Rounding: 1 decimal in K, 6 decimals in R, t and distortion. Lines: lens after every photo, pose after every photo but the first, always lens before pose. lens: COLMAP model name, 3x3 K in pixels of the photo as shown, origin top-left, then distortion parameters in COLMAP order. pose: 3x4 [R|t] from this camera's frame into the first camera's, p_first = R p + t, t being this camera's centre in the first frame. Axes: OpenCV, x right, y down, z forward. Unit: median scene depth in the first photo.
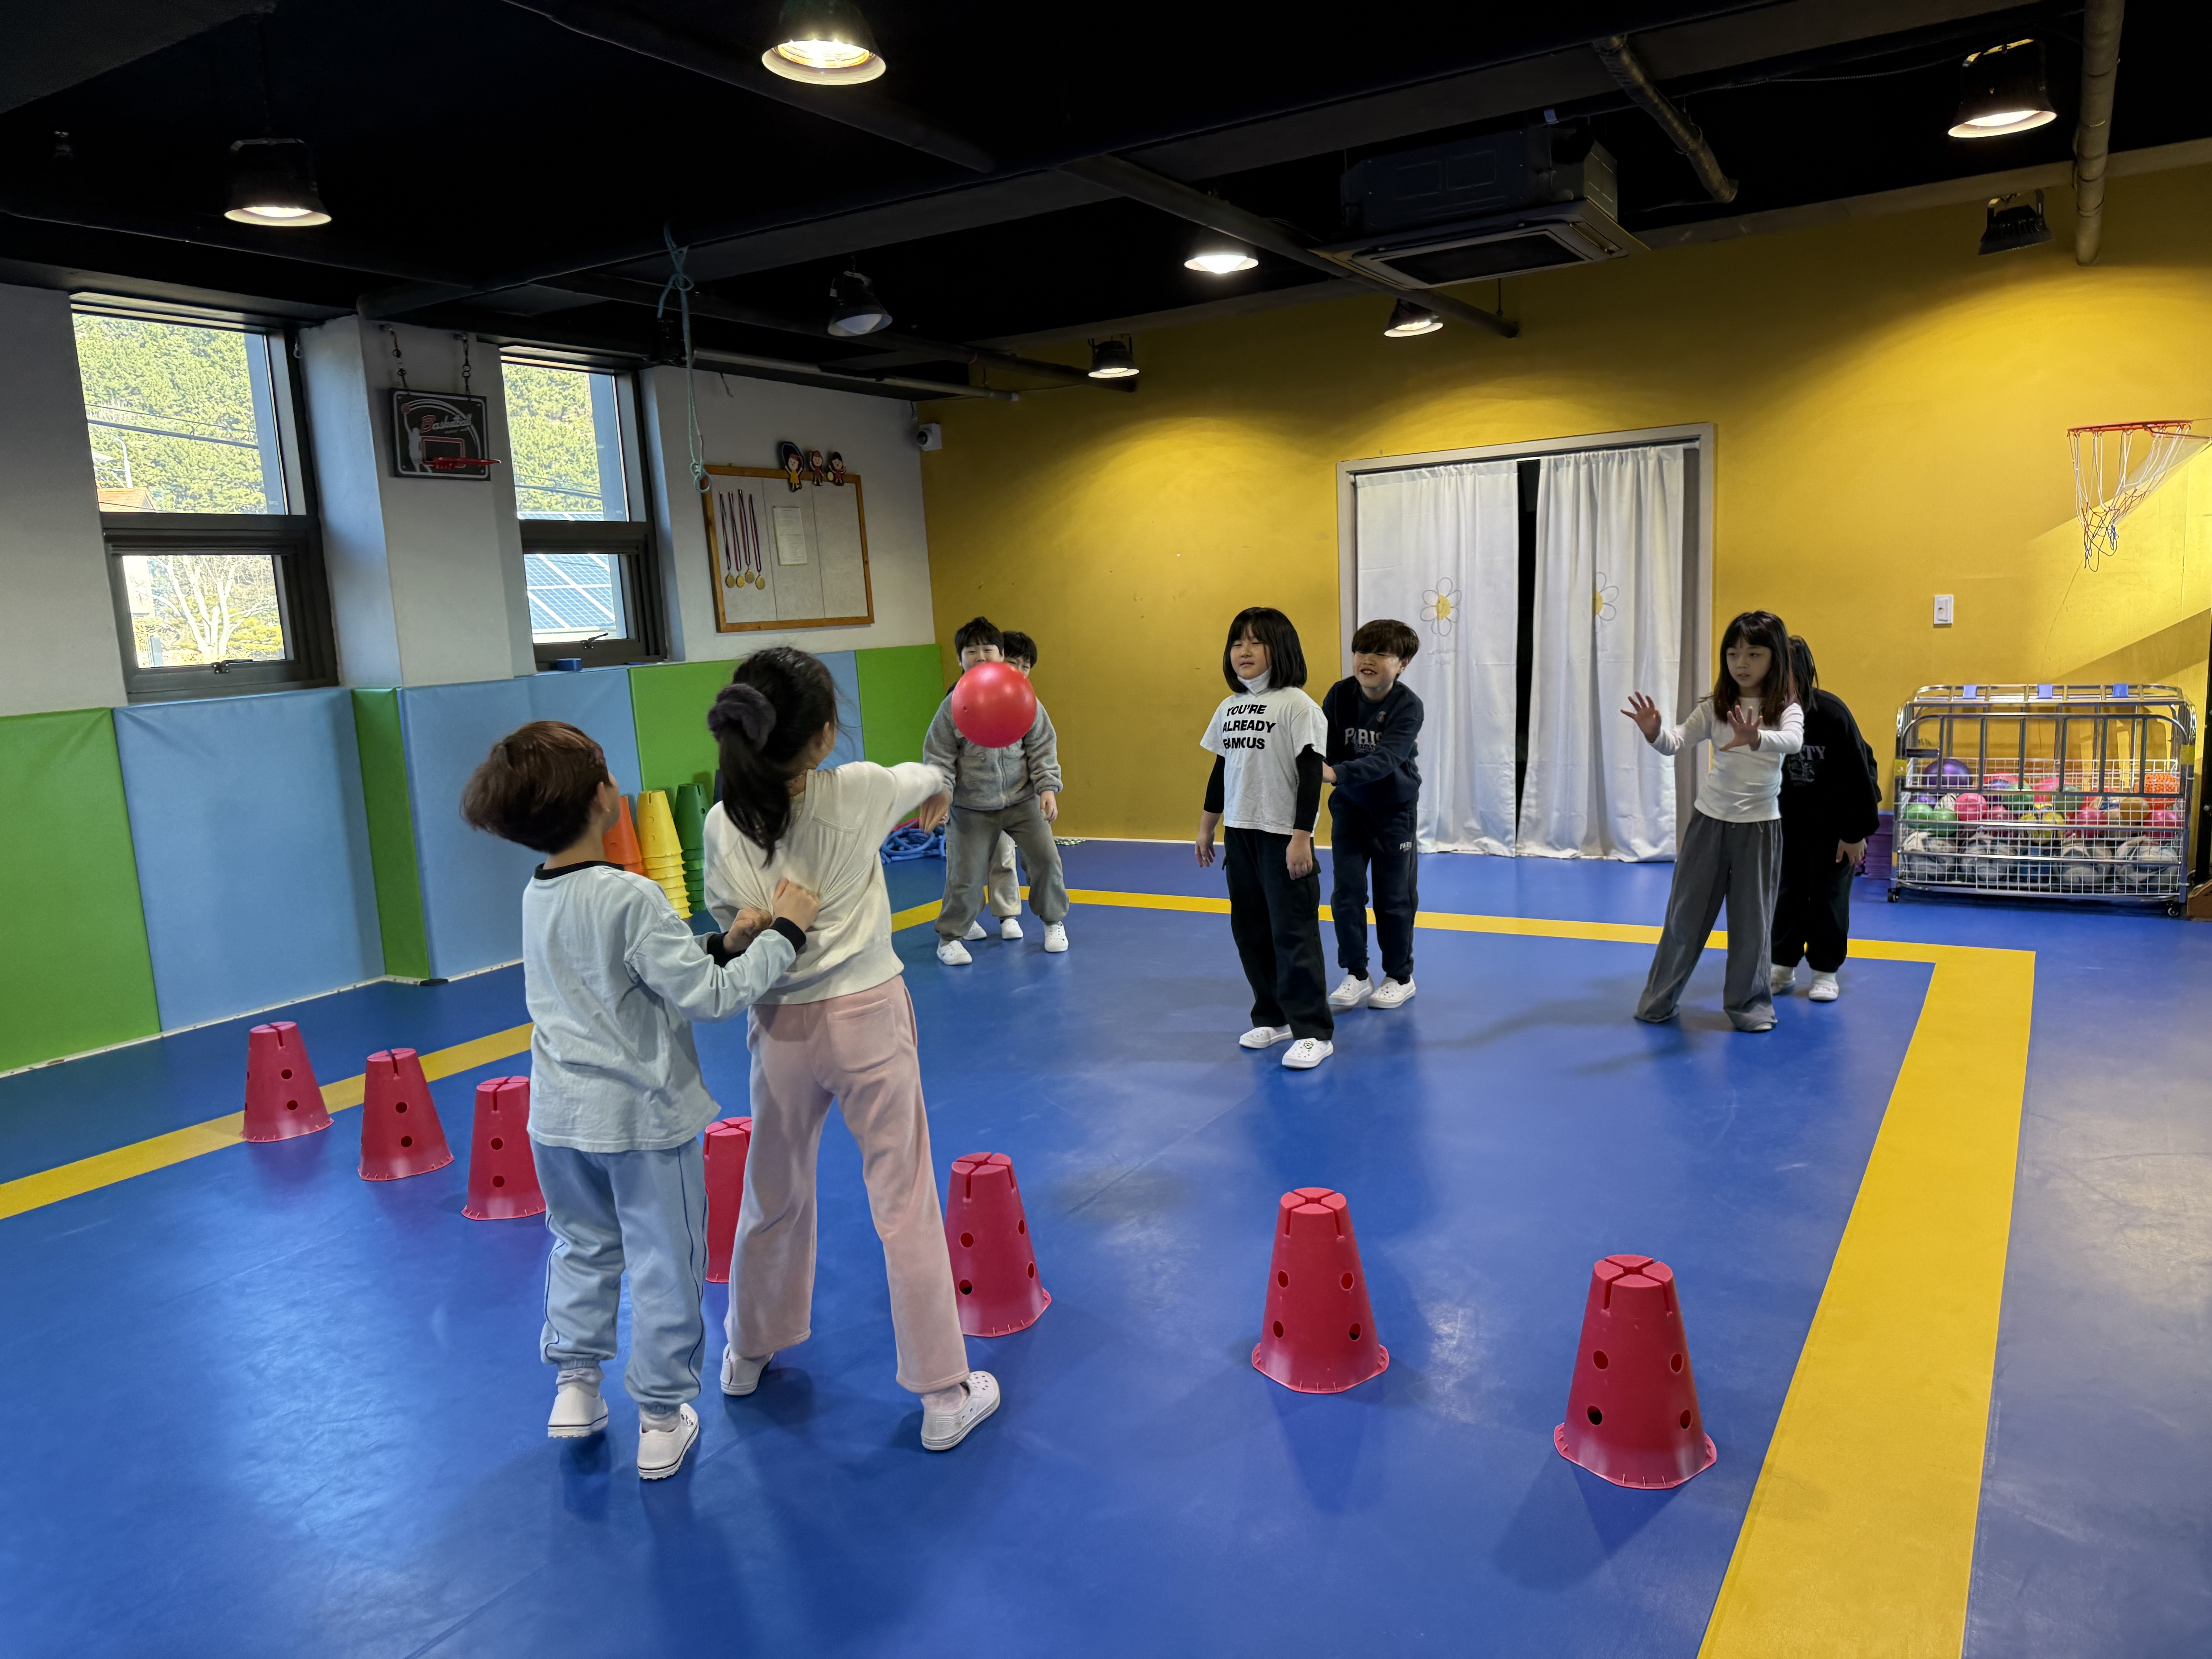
lens RADIAL K [[1568.9, 0, 1111.3], [0, 1568.9, 829.8], [0, 0, 1]] dist [0.012167, -0.011640]
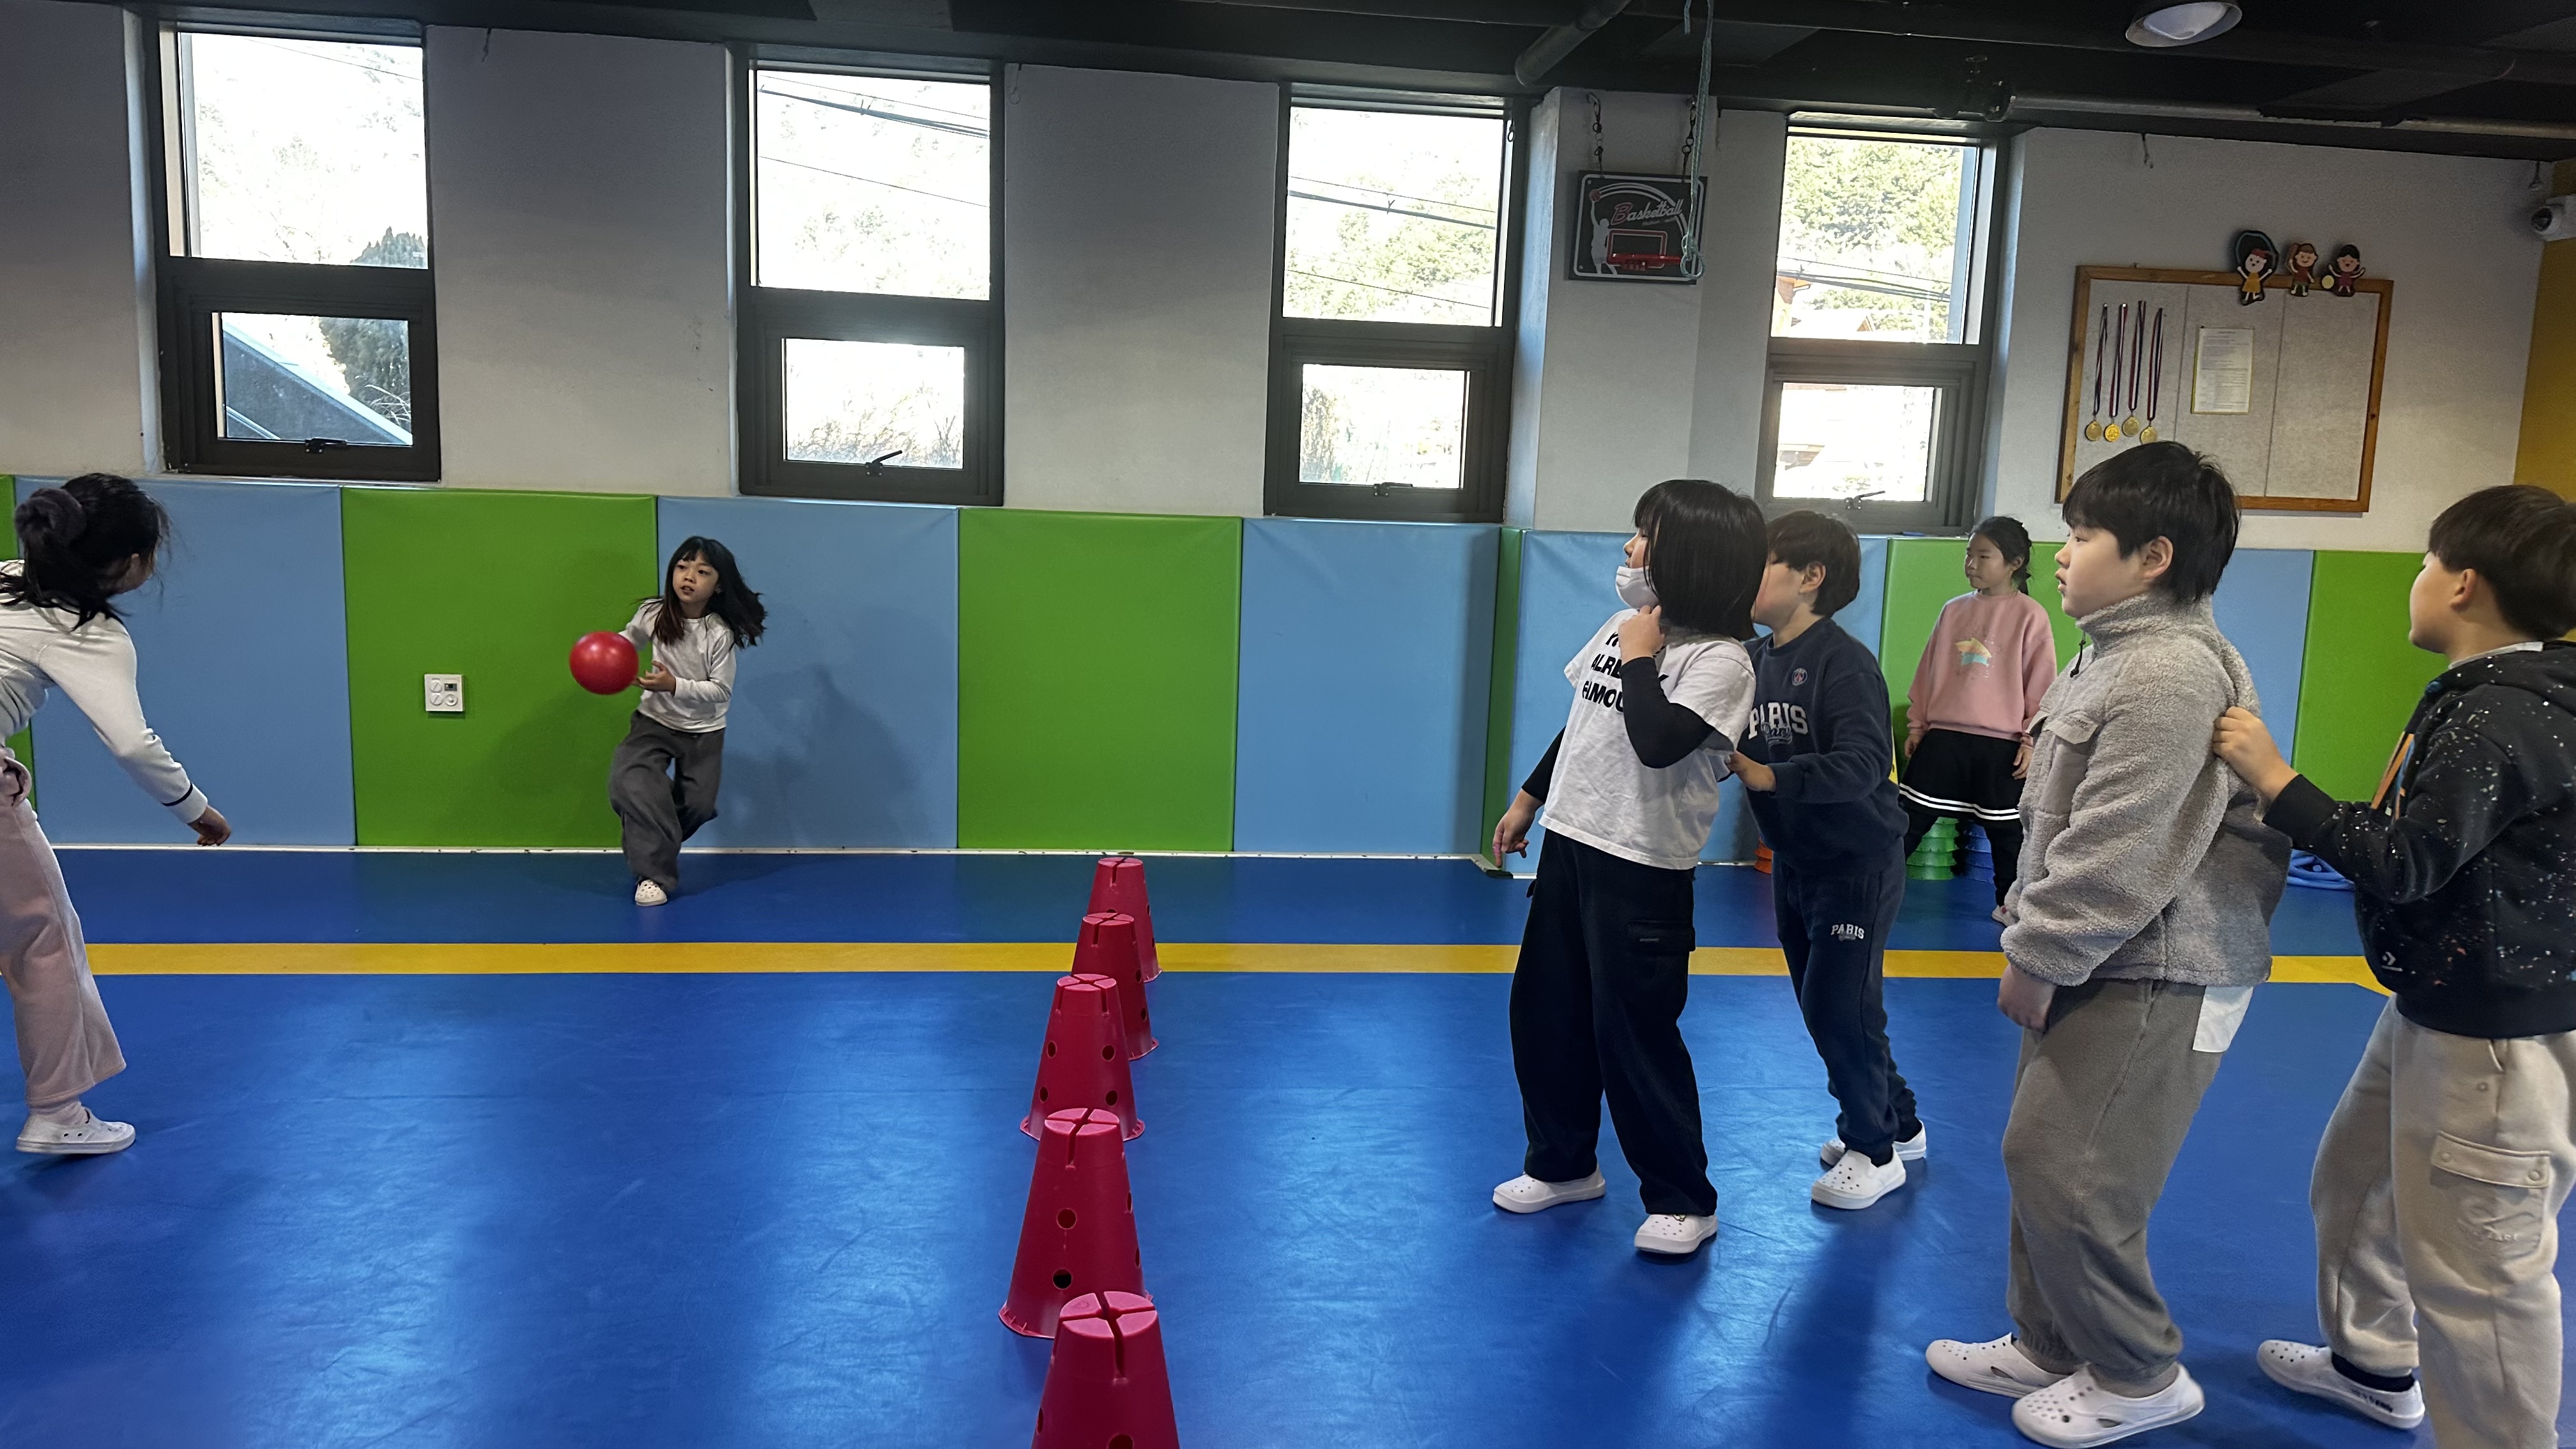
lens RADIAL K [[1759.2, 0, 1291.3], [0, 1759.2, 731.3], [0, 0, 1]] dist [0.014713, -0.001667]
pose [[0.624608, 0.186749, -0.758280, 0.158547], [-0.176292, 0.979640, 0.096052, -0.040883], [0.760780, 0.073684, 0.644814, 0.233284]]
